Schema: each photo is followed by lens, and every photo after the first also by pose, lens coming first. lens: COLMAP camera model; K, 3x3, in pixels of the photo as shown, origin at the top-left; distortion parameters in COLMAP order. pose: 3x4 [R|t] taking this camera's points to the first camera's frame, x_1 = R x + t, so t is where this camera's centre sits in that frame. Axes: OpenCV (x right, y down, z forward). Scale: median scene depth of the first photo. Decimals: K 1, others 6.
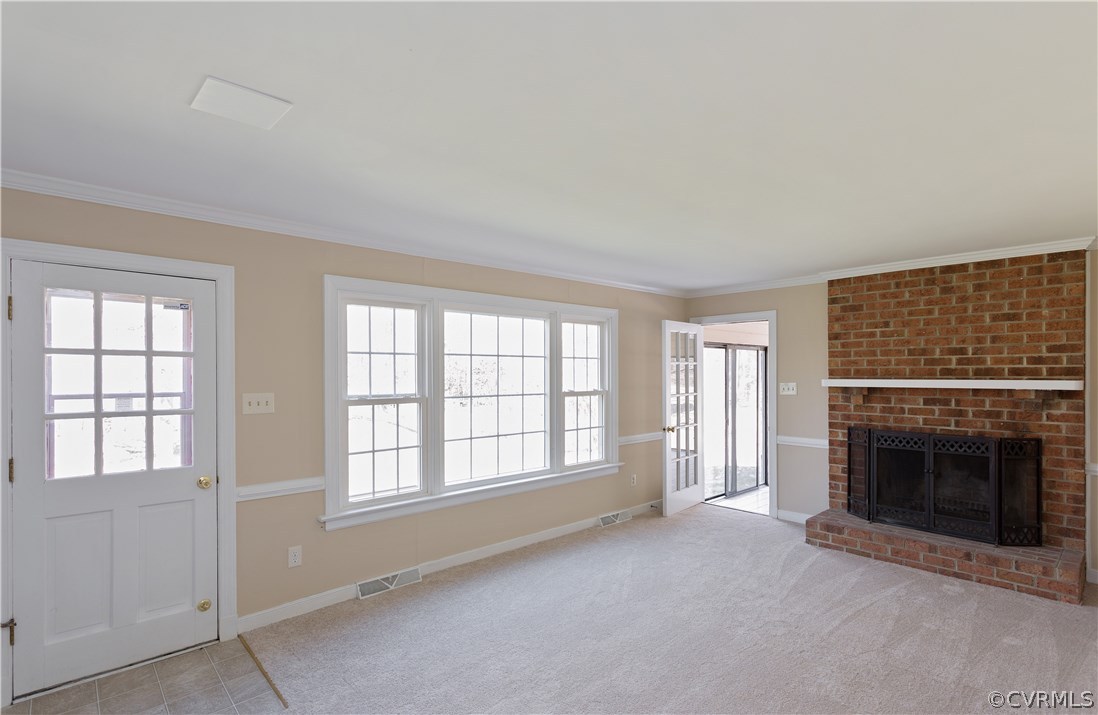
lens RADIAL K [[531.1, 0, 547.0], [0, 531.1, 366.7], [0, 0, 1]] dist [0.003962, 0.000741]
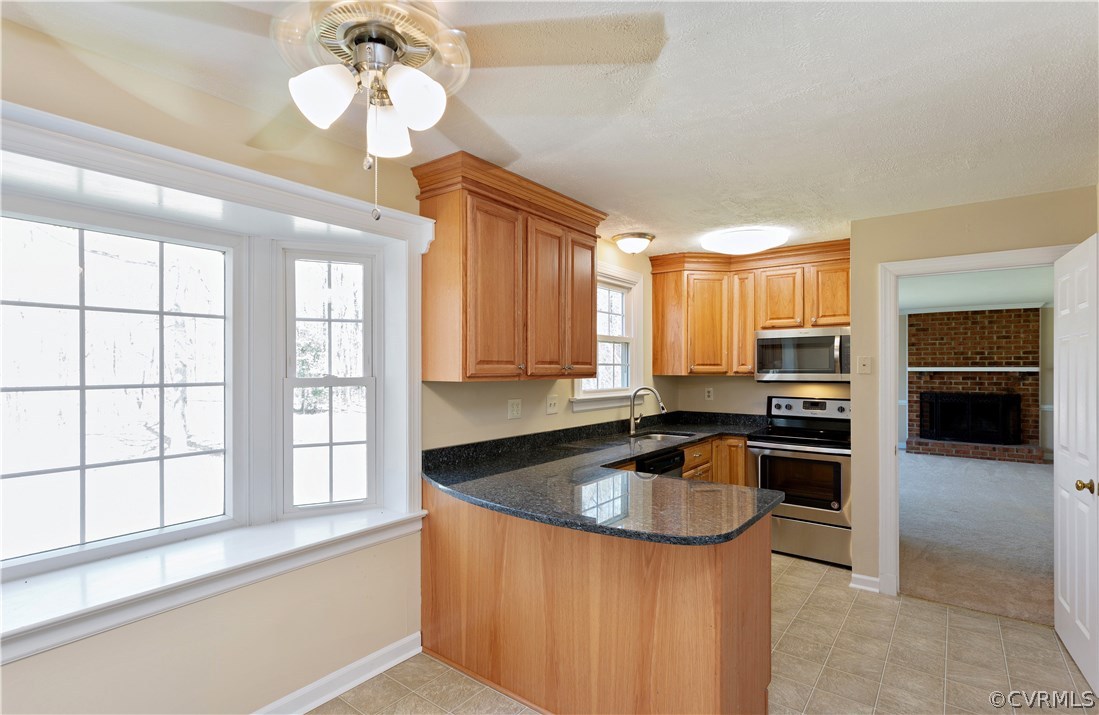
lens RADIAL K [[531.6, 0, 551.3], [0, 531.6, 359.3], [0, 0, 1]] dist [0.003962, 0.000741]
pose [[0.982616, 0.007246, 0.185509, -1.207342], [-0.006137, 0.999960, -0.006554, 0.017392], [-0.185549, 0.005302, 0.982621, -0.691012]]
